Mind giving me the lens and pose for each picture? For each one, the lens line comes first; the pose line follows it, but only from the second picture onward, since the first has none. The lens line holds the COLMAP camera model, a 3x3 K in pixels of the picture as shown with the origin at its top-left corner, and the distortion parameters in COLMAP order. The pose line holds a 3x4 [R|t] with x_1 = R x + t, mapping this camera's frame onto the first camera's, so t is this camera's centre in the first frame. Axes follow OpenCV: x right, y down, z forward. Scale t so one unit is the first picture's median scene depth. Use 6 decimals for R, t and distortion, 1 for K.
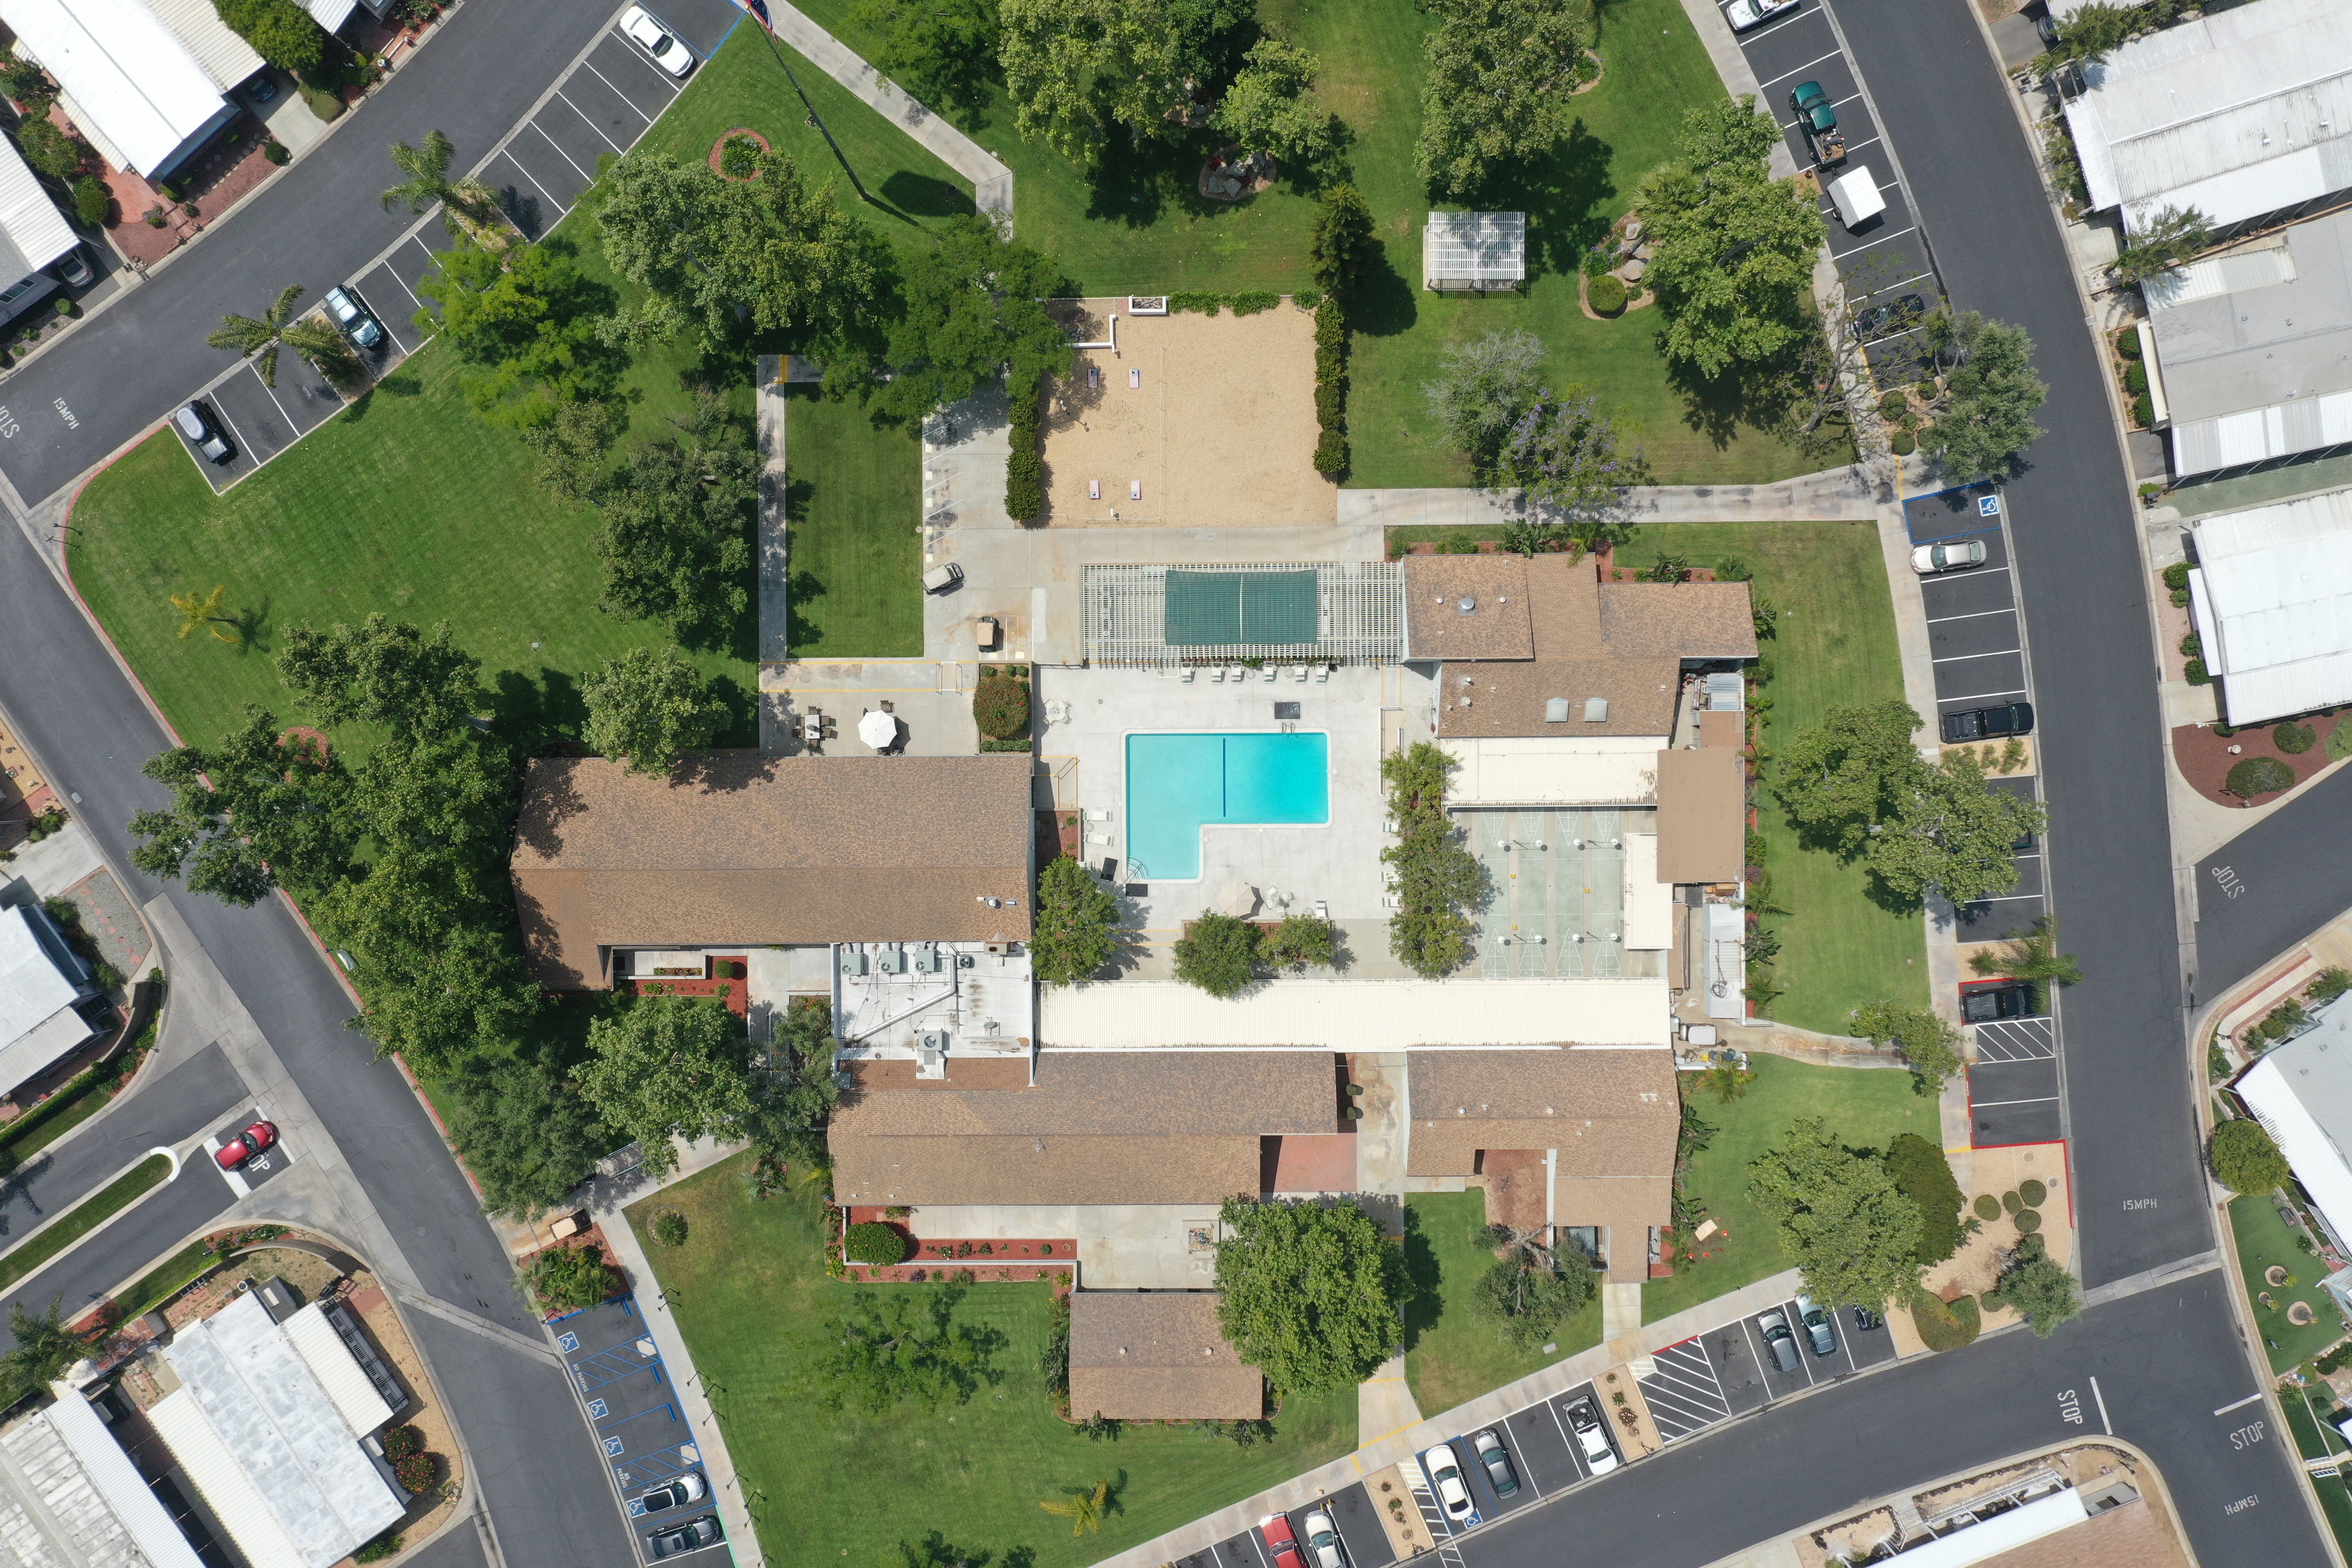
lens RADIAL K [[1904.0, 0, 1170.5], [0, 1904.0, 785.8], [0, 0, 1]] dist [0.104917, 0.007373]
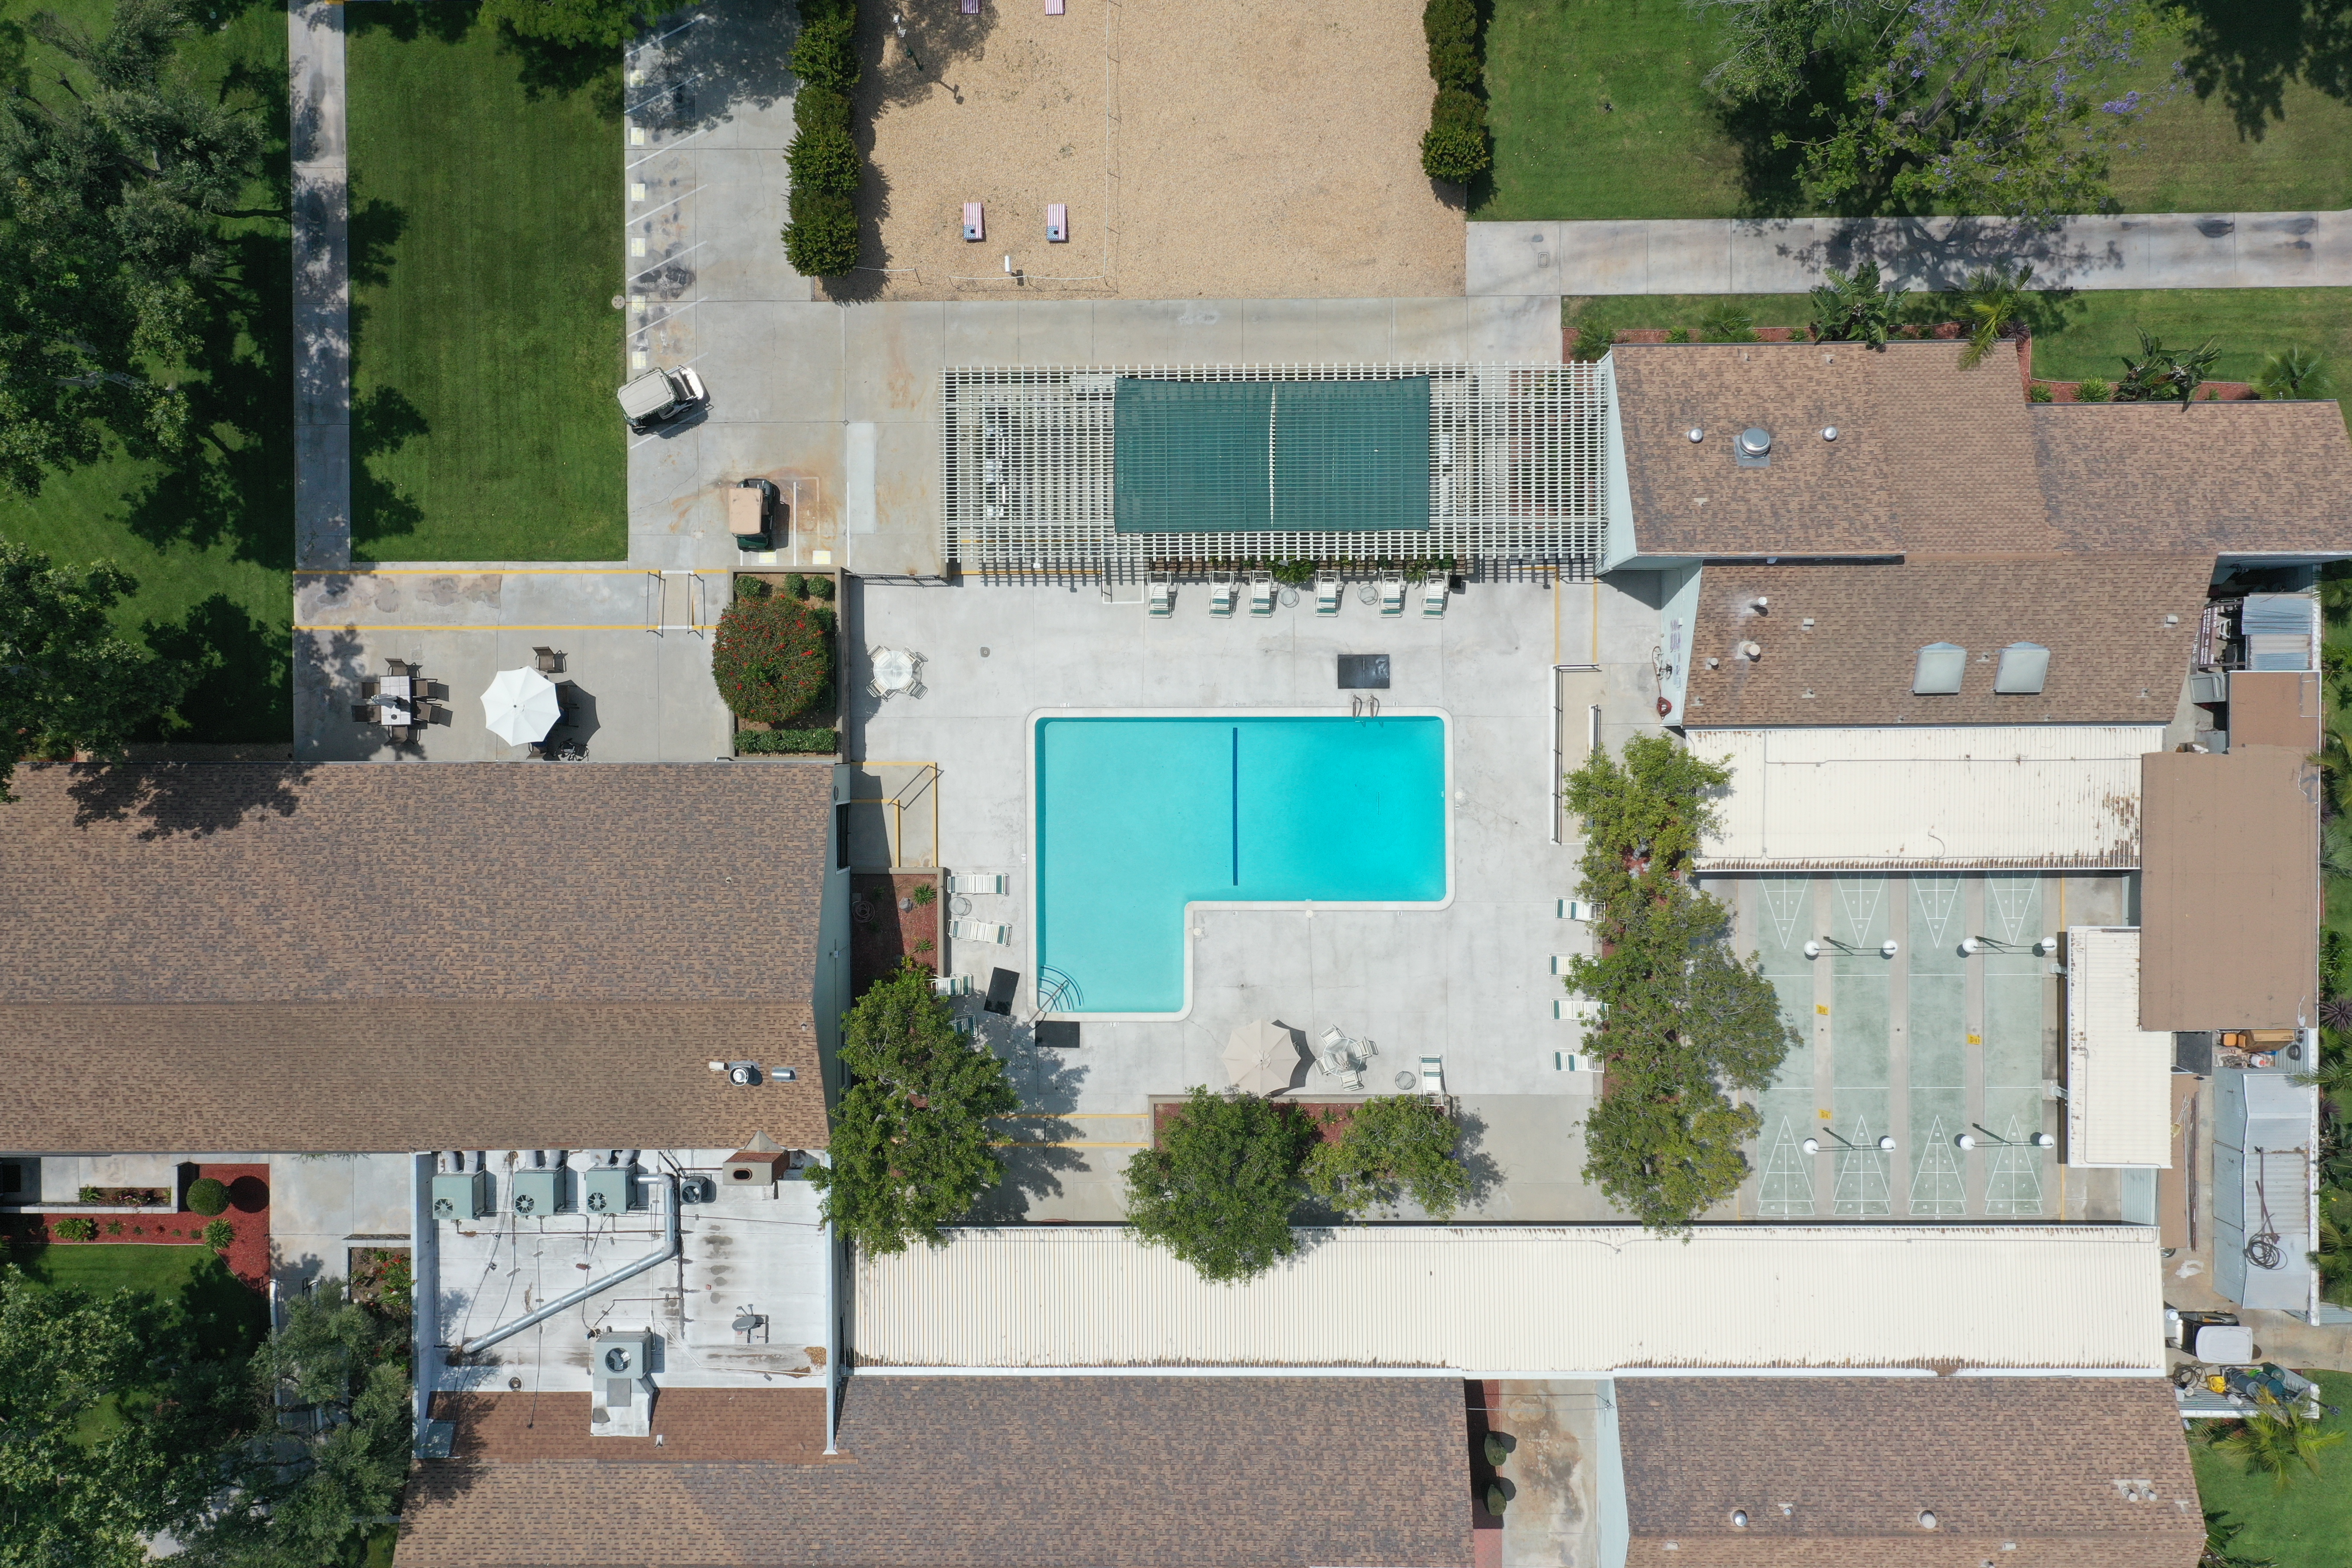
lens RADIAL K [[1904.0, 0, 1186.3], [0, 1904.0, 800.7], [0, 0, 1]] dist [0.104917, 0.007373]
pose [[0.999937, 0.002695, 0.010892, 0.010258], [-0.002760, 0.999979, 0.005941, -0.008864], [-0.010876, -0.005971, 0.999923, 0.508282]]
